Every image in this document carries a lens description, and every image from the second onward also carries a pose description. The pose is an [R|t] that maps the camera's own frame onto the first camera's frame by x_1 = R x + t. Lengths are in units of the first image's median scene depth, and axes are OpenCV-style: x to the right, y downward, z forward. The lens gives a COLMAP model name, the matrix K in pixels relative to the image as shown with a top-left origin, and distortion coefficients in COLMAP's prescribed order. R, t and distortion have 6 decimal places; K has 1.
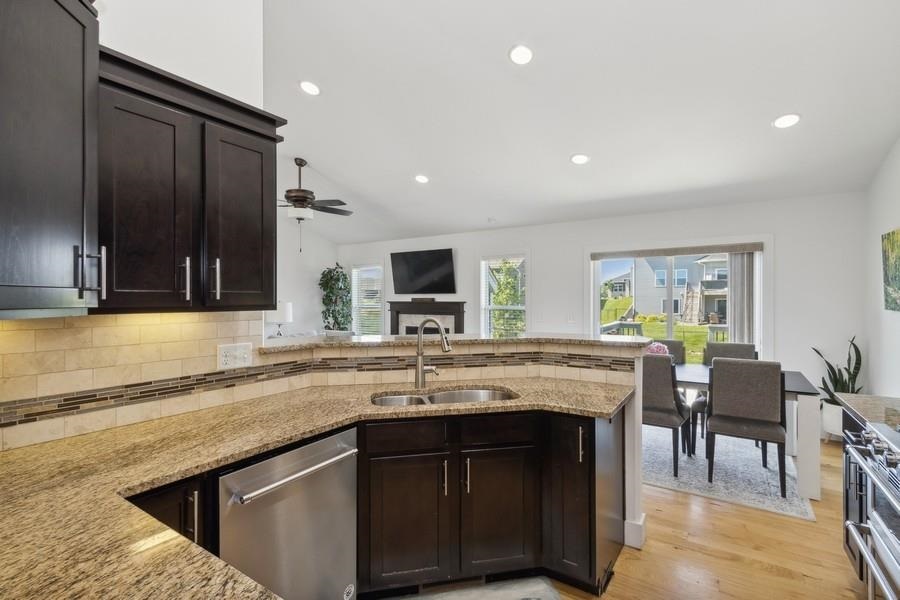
lens RADIAL K [[417.3, 0, 450.0], [0, 417.3, 300.0], [0, 0, 1]] dist [-0.001533, -0.000853]
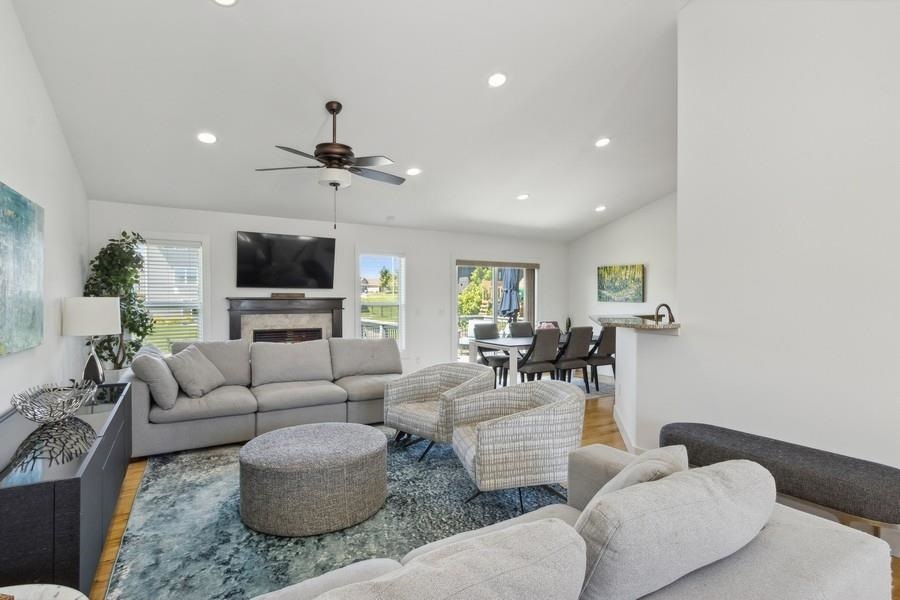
lens RADIAL K [[450.6, 0, 450.0], [0, 450.6, 300.0], [0, 0, 1]] dist [-0.000519, -0.000279]
pose [[0.437524, 0.002241, 0.899204, -0.707060], [-0.000638, 0.999997, -0.002182, 0.010003], [-0.899206, 0.000381, 0.437524, 0.329971]]
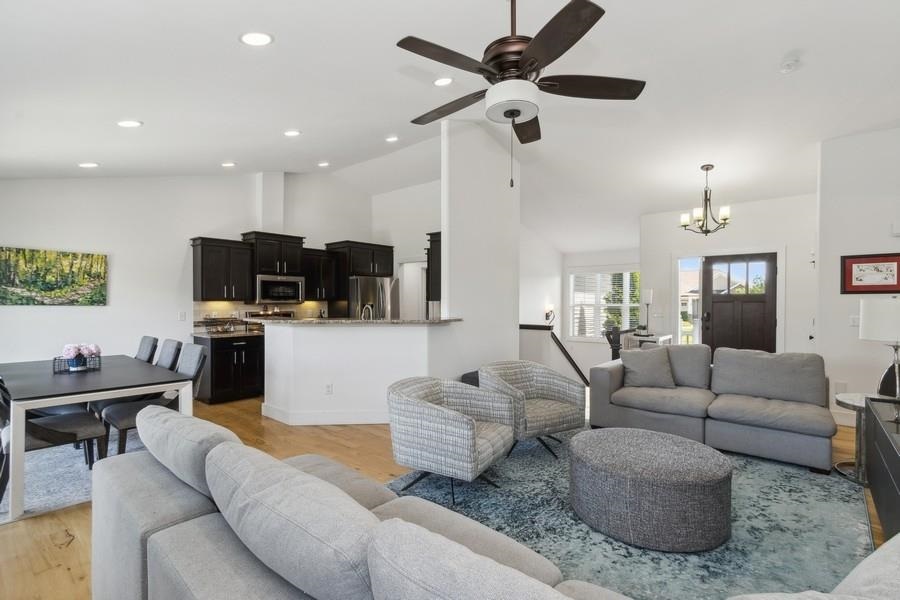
lens RADIAL K [[417.3, 0, 450.0], [0, 417.3, 300.0], [0, 0, 1]] dist [-0.001533, -0.000853]
pose [[-0.991203, 0.001621, 0.132337, -0.252801], [0.001424, 0.999998, -0.001581, 0.004823], [-0.132339, -0.001379, -0.991204, 1.032063]]
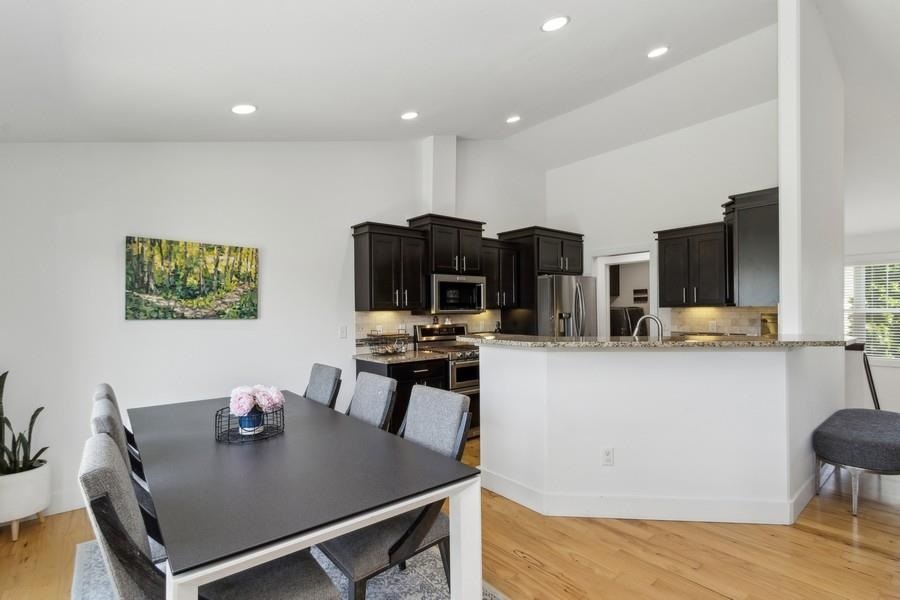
lens RADIAL K [[428.8, 0, 450.2], [0, 428.8, 305.6], [0, 0, 1]] dist [0.002211, 0.000236]
pose [[-0.952302, 0.015625, 0.304758, 0.047037], [0.013308, 0.999865, -0.009680, 0.004421], [-0.304868, -0.005162, -0.952381, 0.827117]]
